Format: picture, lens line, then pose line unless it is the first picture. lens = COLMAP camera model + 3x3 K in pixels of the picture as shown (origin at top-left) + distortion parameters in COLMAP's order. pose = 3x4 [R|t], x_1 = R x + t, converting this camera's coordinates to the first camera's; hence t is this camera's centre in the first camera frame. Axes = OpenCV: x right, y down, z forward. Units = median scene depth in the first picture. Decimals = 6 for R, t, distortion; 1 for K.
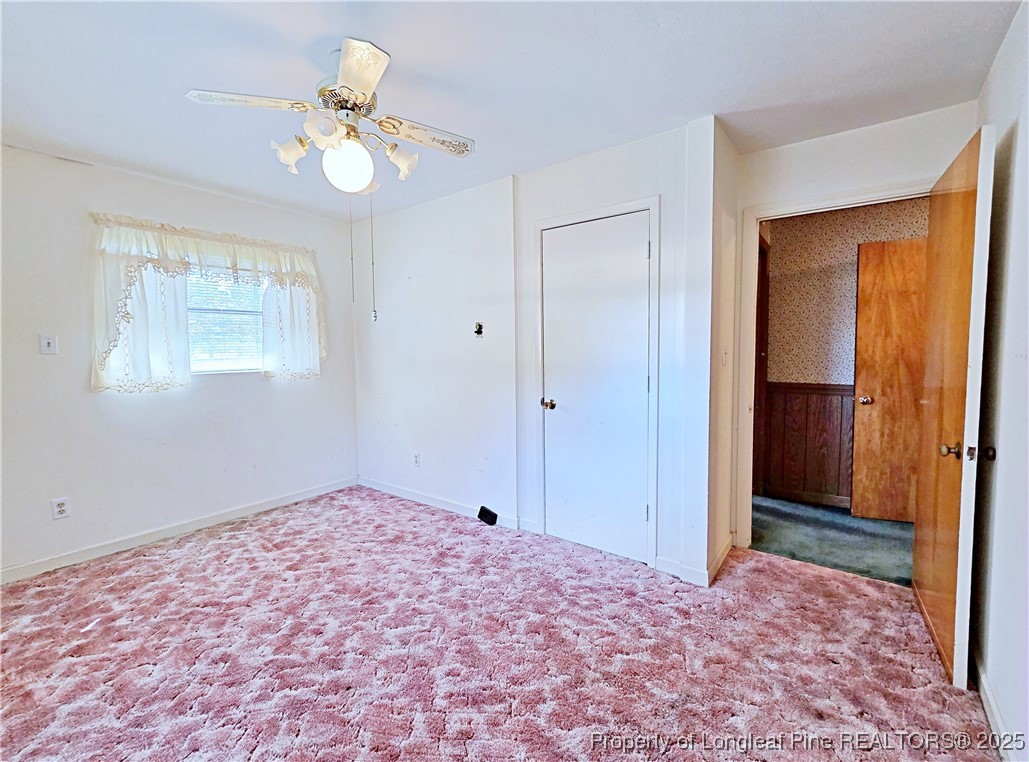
lens RADIAL K [[458.1, 0, 509.7], [0, 458.1, 377.8], [0, 0, 1]] dist [-0.000767, 0.000319]
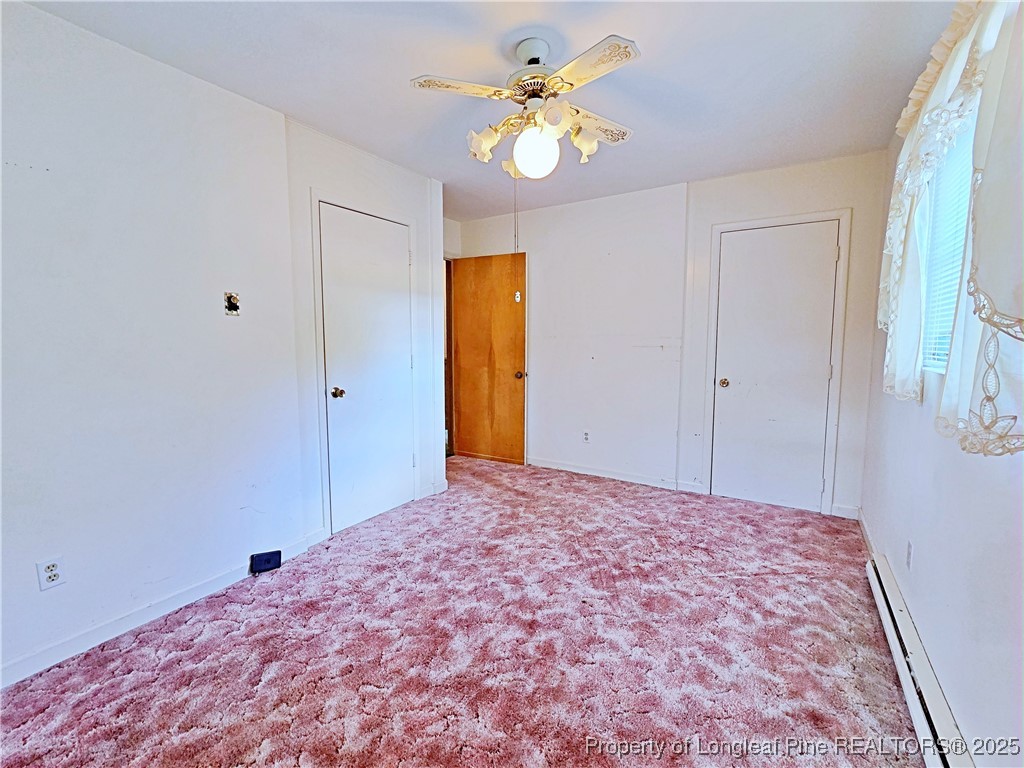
lens RADIAL K [[455.8, 0, 506.8], [0, 455.8, 381.6], [0, 0, 1]] dist [-0.000767, 0.000319]
pose [[-0.093466, -0.088372, 0.991693, -1.167509], [0.075560, 0.992551, 0.095569, -0.036550], [-0.992751, 0.083864, -0.086093, 0.982517]]
